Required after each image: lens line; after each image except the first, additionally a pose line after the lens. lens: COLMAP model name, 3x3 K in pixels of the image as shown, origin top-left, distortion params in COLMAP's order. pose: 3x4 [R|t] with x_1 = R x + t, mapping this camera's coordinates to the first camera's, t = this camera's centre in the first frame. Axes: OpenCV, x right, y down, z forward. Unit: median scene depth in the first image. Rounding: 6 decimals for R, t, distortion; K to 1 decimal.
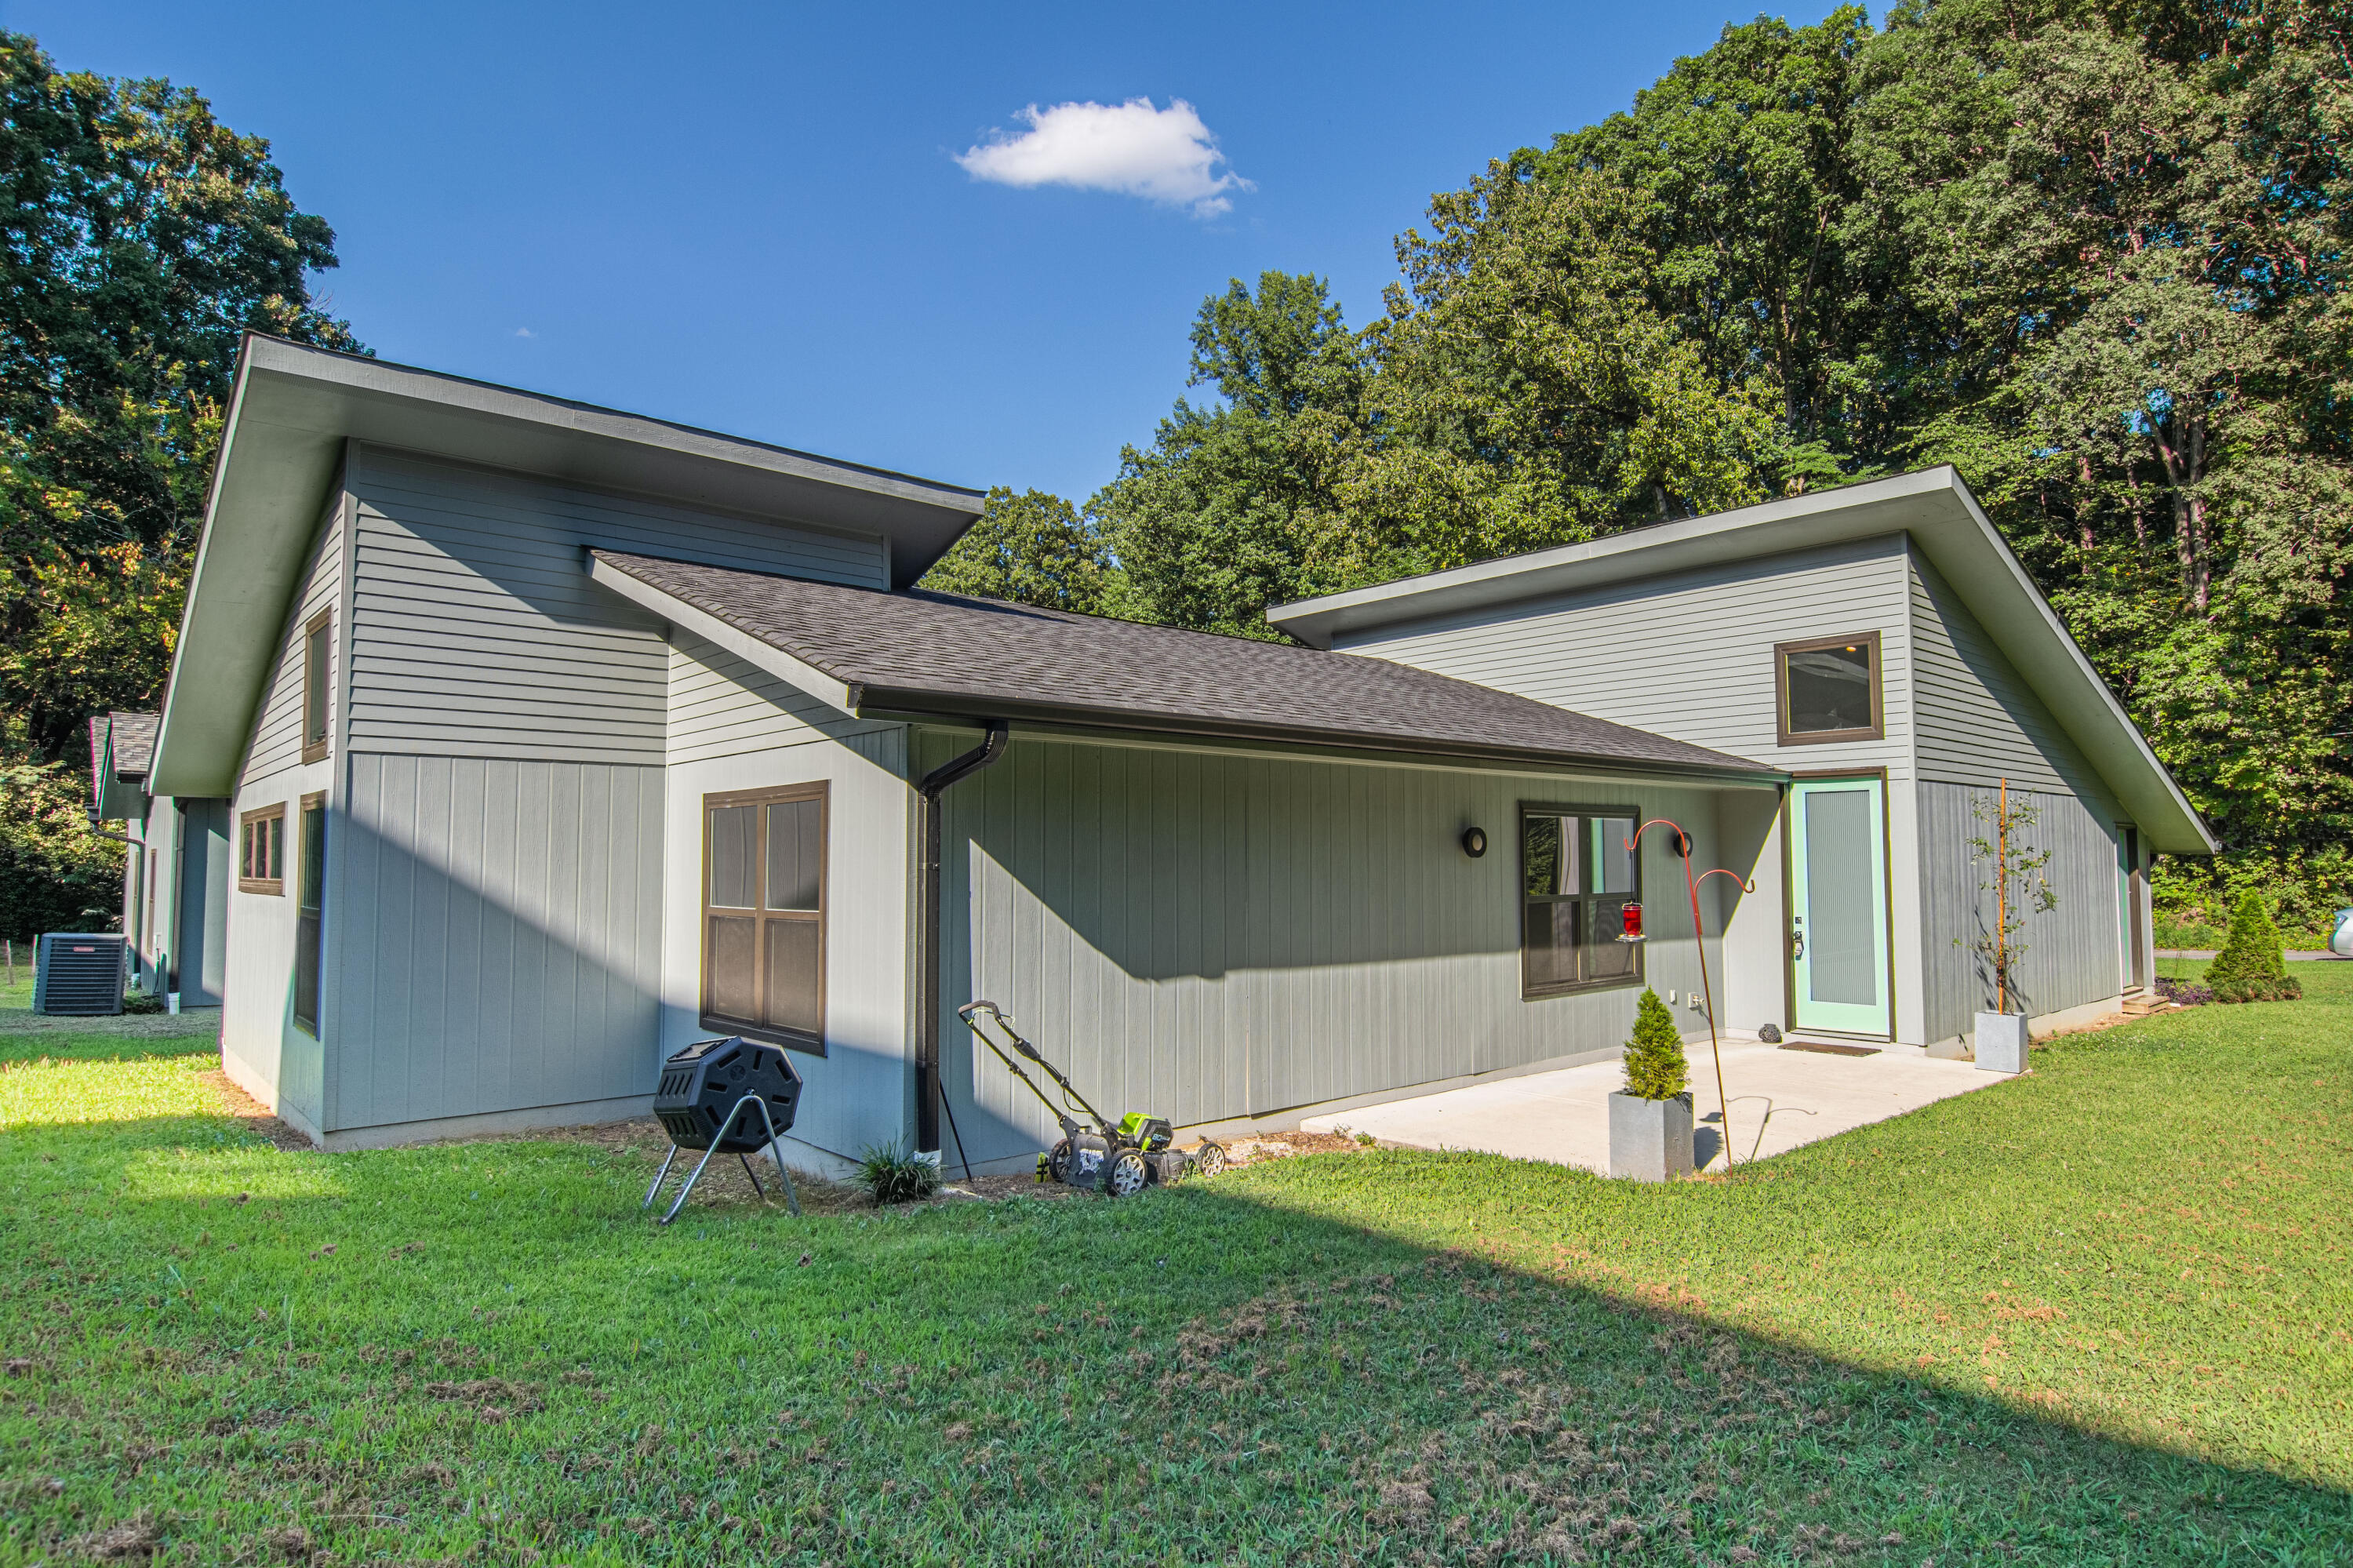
lens RADIAL K [[1202.5, 0, 1176.5], [0, 1202.5, 784.0], [0, 0, 1]] dist [-0.002068, -0.008472]
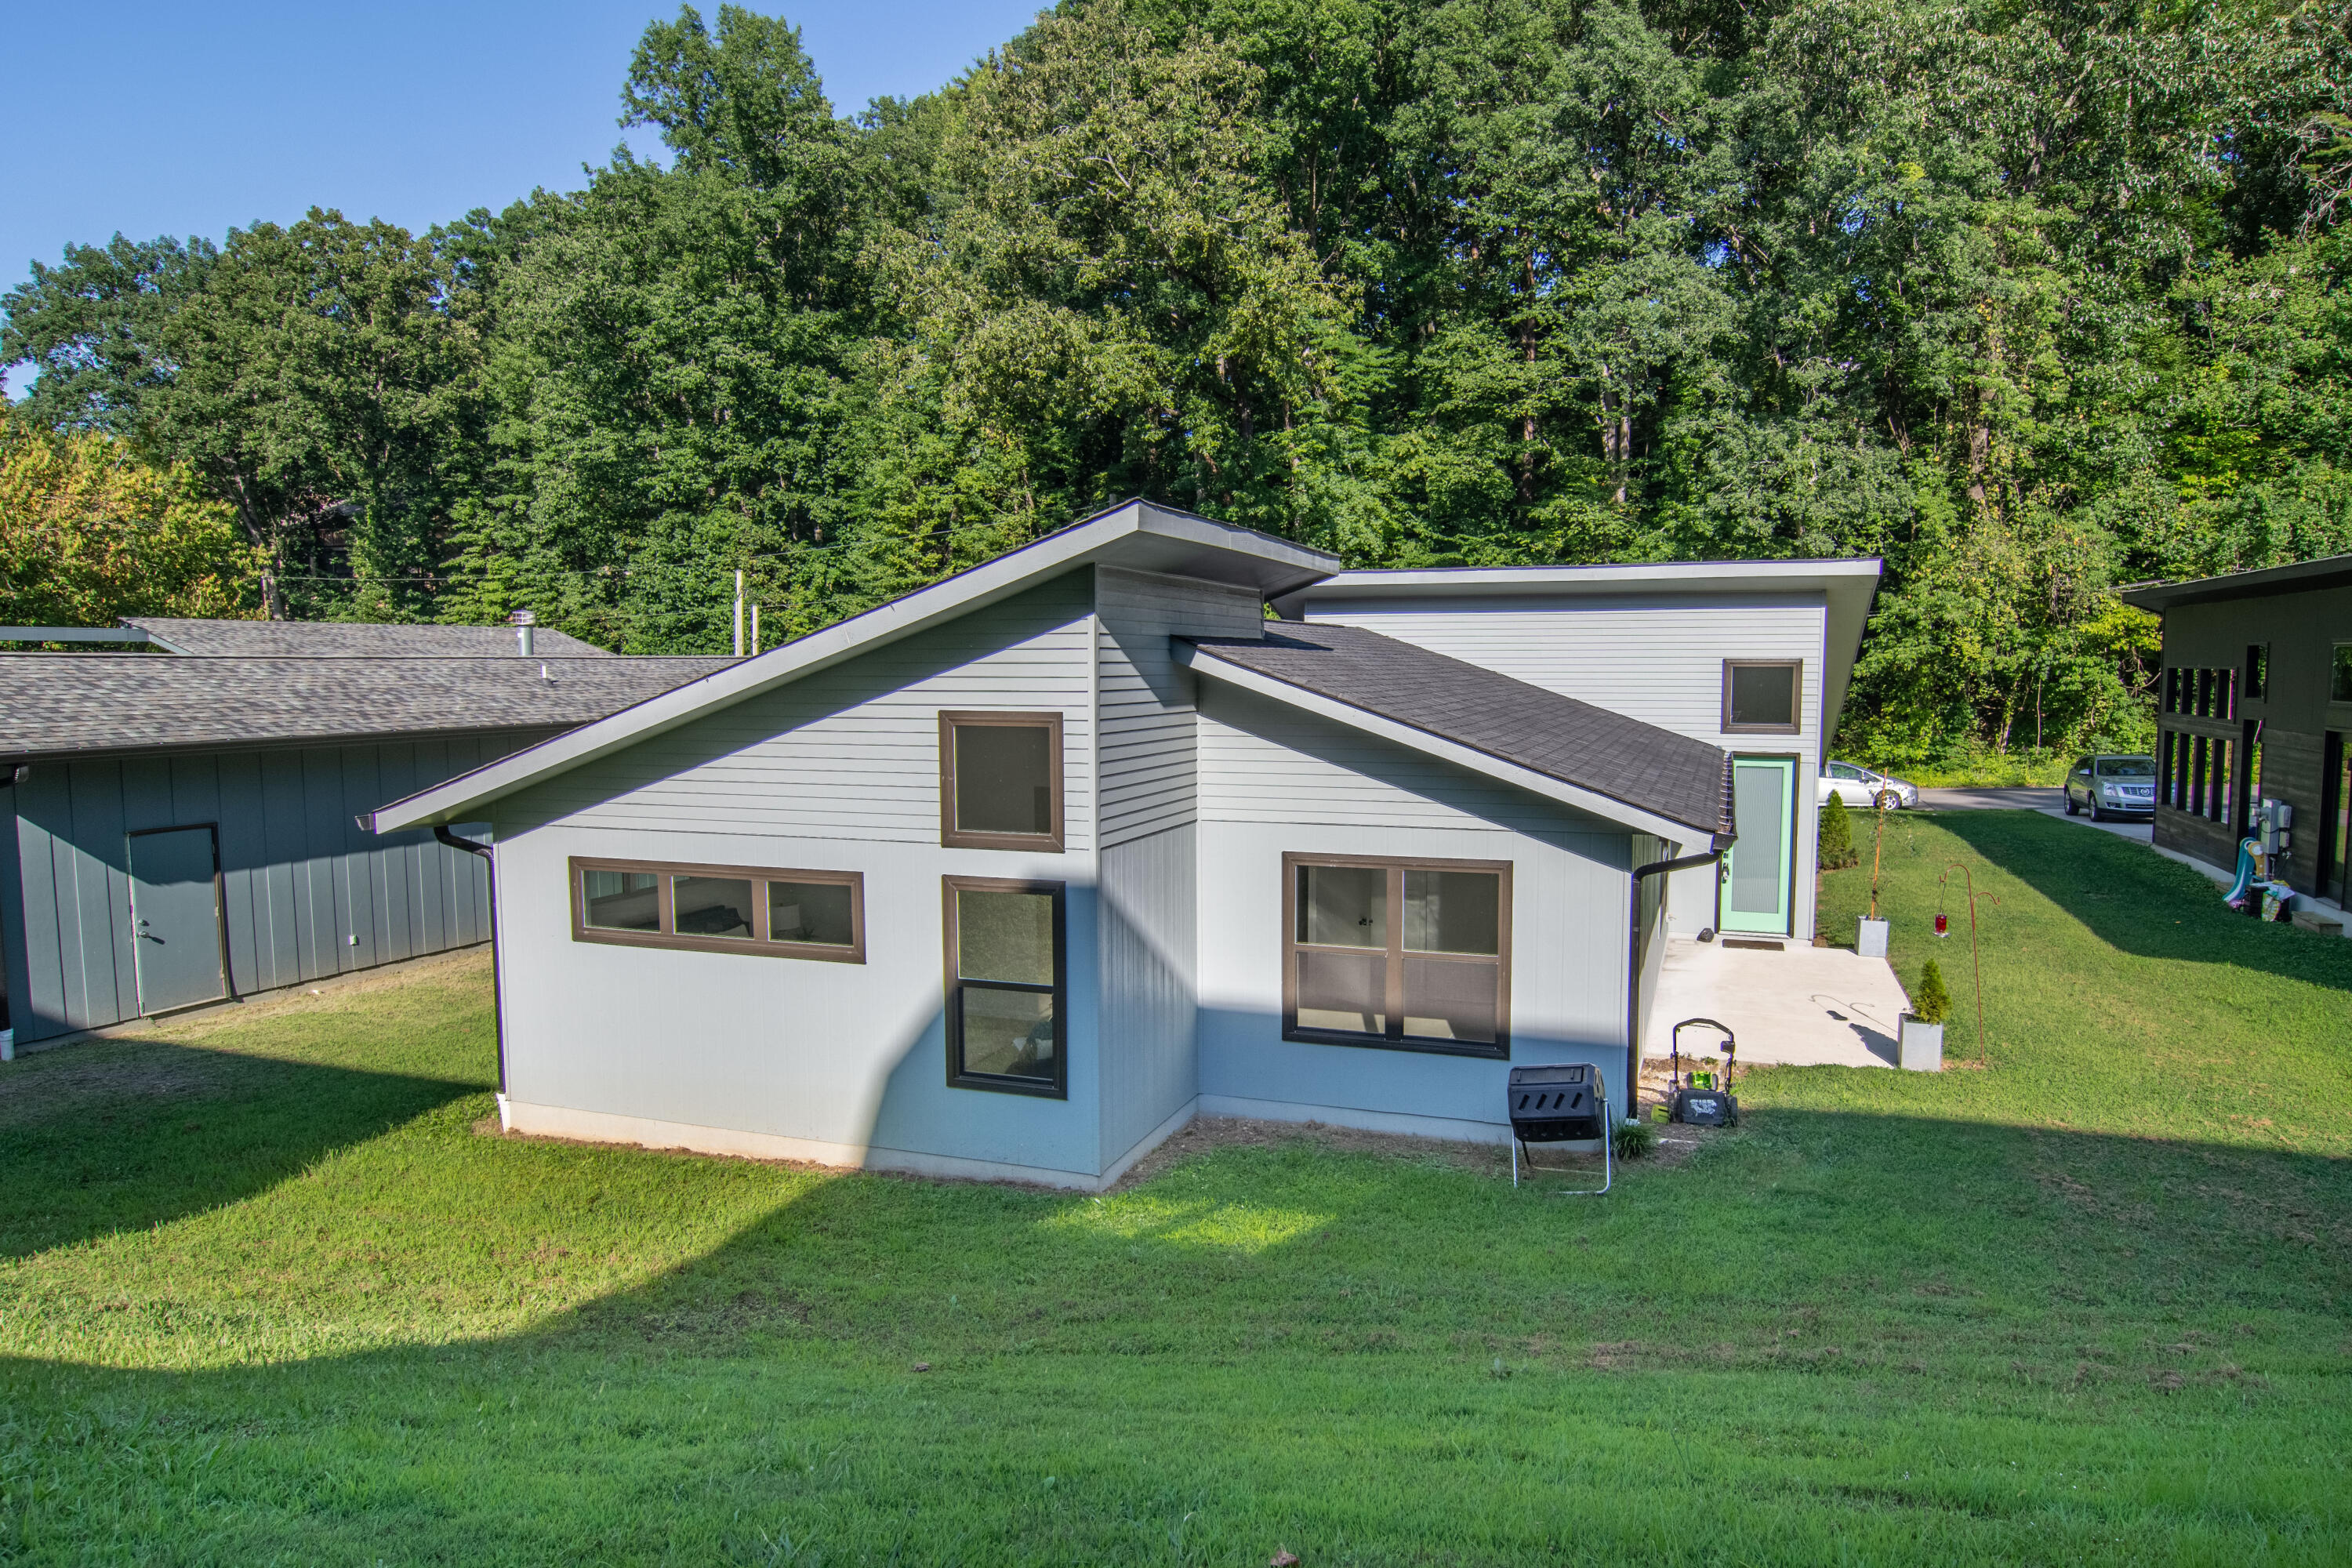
lens RADIAL K [[1281.3, 0, 1176.0], [0, 1281.3, 784.0], [0, 0, 1]] dist [-0.013868, -0.001098]
pose [[0.903625, -0.035100, 0.426884, -0.141206], [-0.023572, 0.991051, 0.131385, -0.030574], [-0.427675, -0.128785, 0.894711, -0.012654]]
